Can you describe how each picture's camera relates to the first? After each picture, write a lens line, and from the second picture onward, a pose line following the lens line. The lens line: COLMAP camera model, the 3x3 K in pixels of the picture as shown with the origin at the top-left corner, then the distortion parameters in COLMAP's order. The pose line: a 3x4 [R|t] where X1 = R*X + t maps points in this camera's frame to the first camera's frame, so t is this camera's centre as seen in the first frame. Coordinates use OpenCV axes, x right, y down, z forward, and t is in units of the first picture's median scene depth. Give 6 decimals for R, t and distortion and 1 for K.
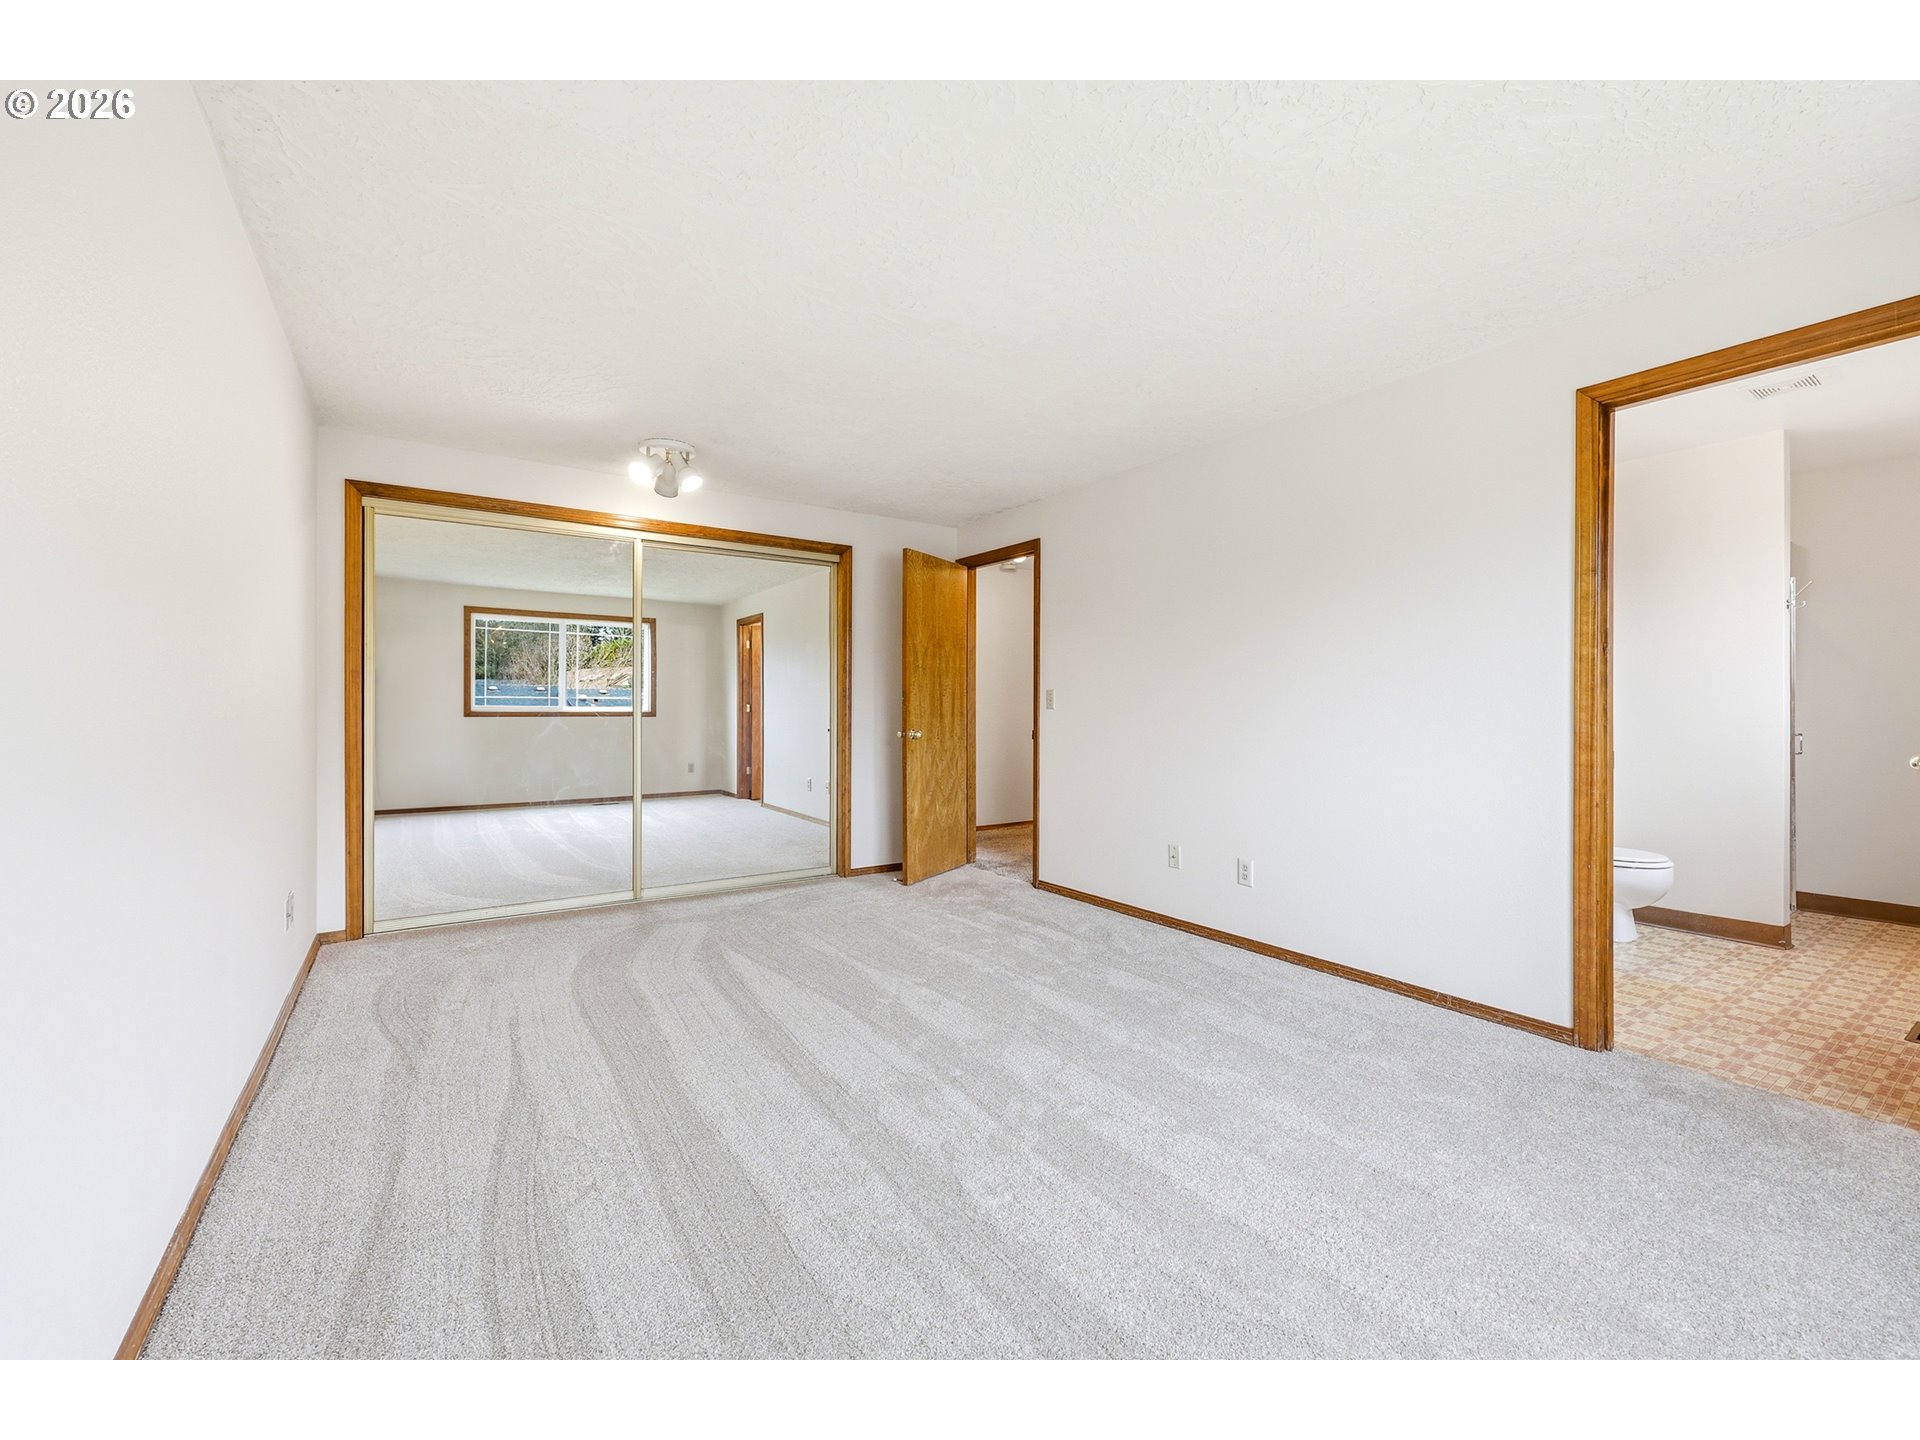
lens RADIAL K [[791.7, 0, 956.1], [0, 791.7, 712.6], [0, 0, 1]] dist [0.000225, 0.000021]
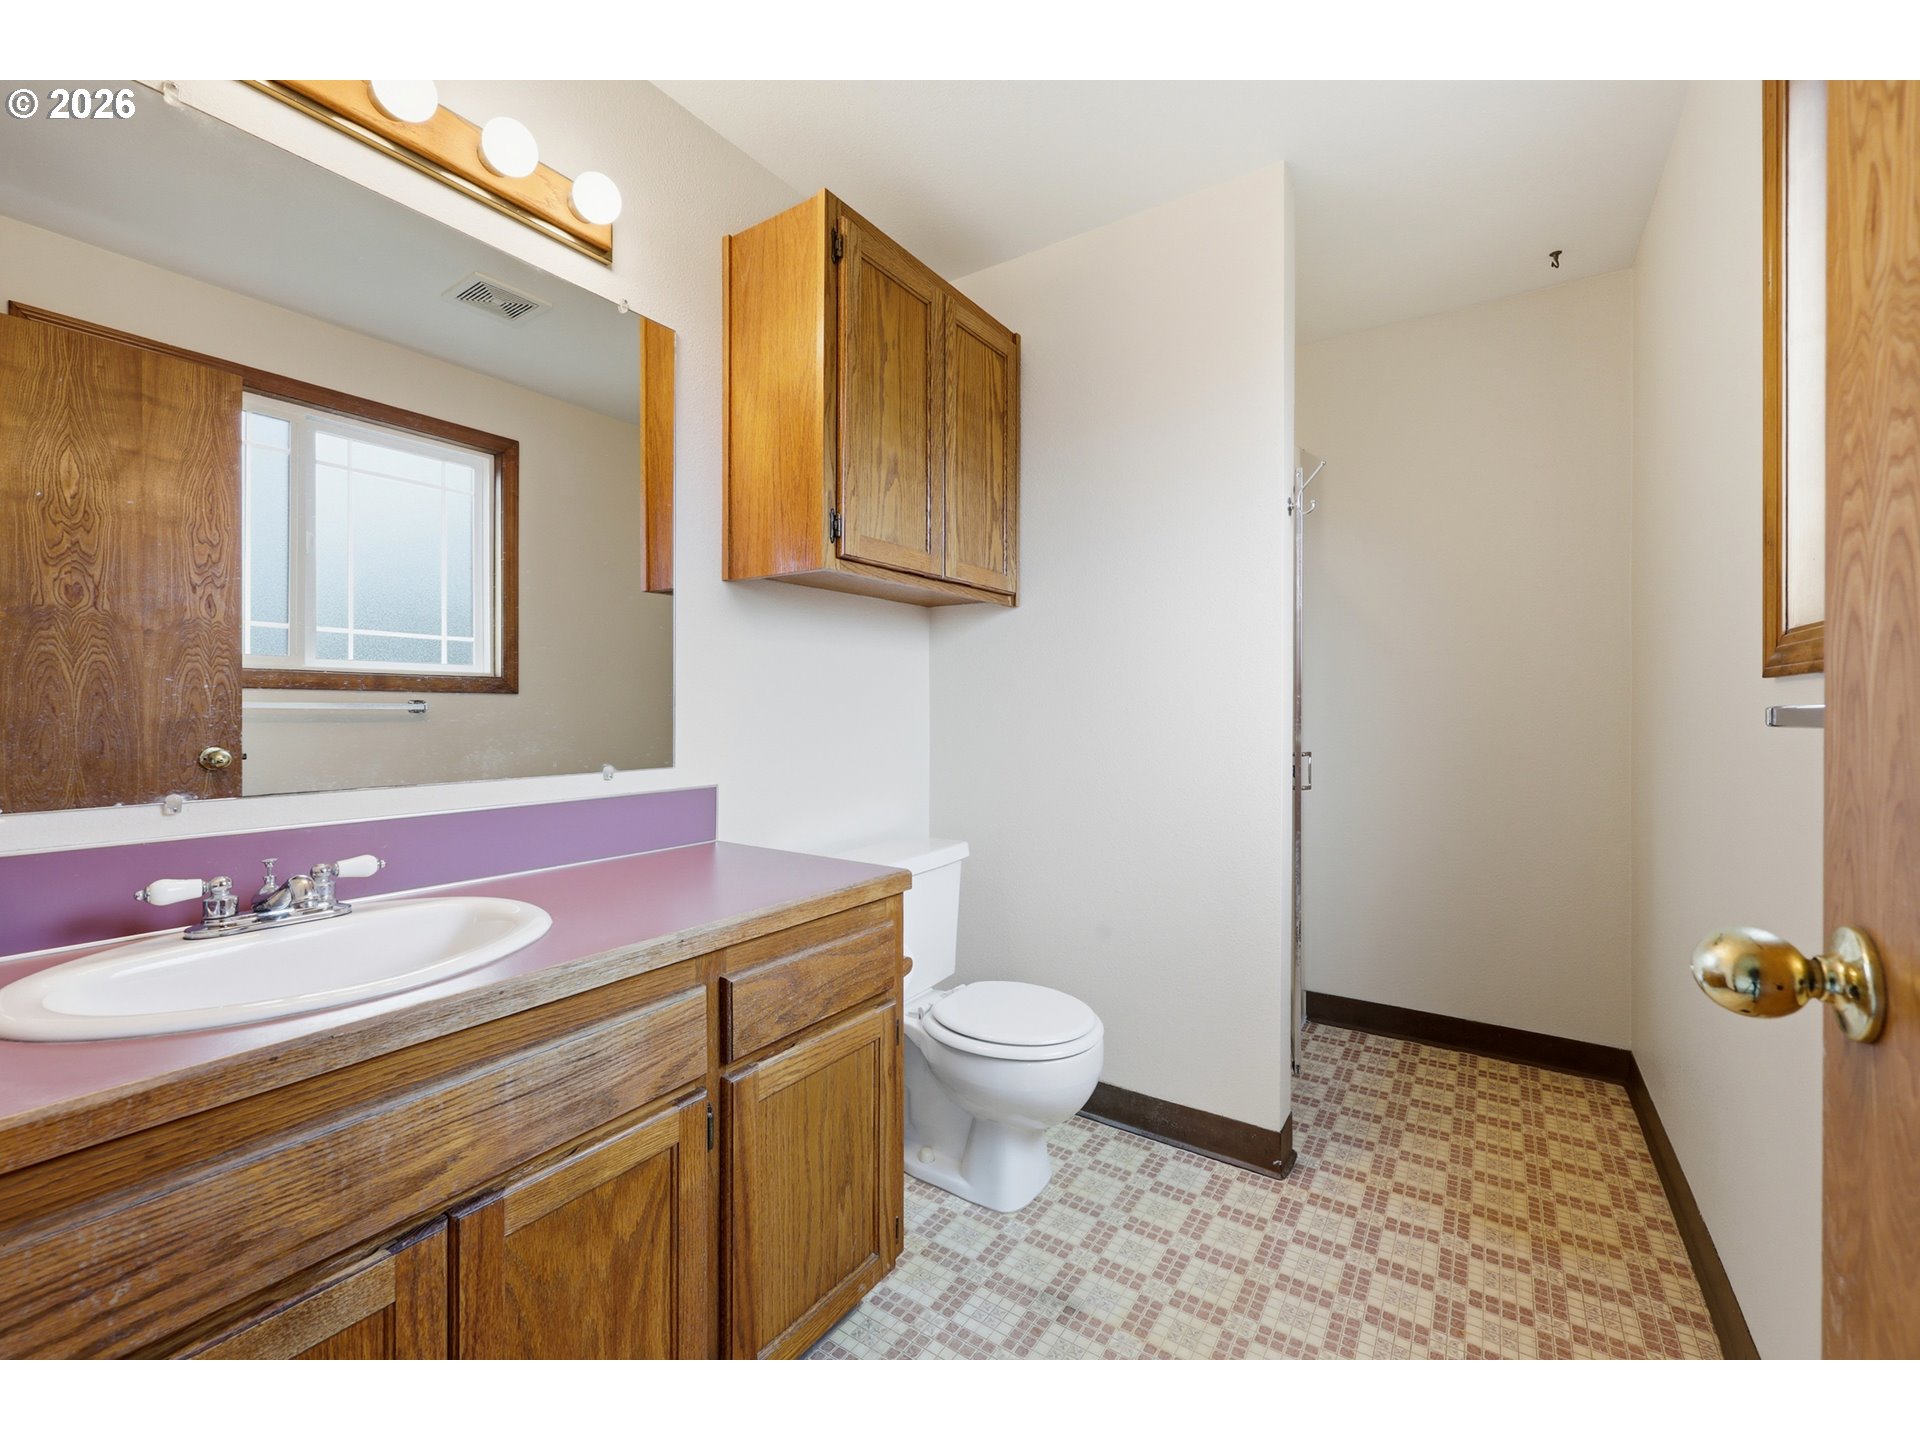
lens RADIAL K [[791.7, 0, 956.1], [0, 791.7, 712.6], [0, 0, 1]] dist [0.000225, 0.000021]
pose [[0.923637, -0.006537, 0.383212, 0.644973], [0.003125, 0.999950, 0.009525, -0.003296], [-0.383255, -0.007600, 0.923611, 0.601006]]
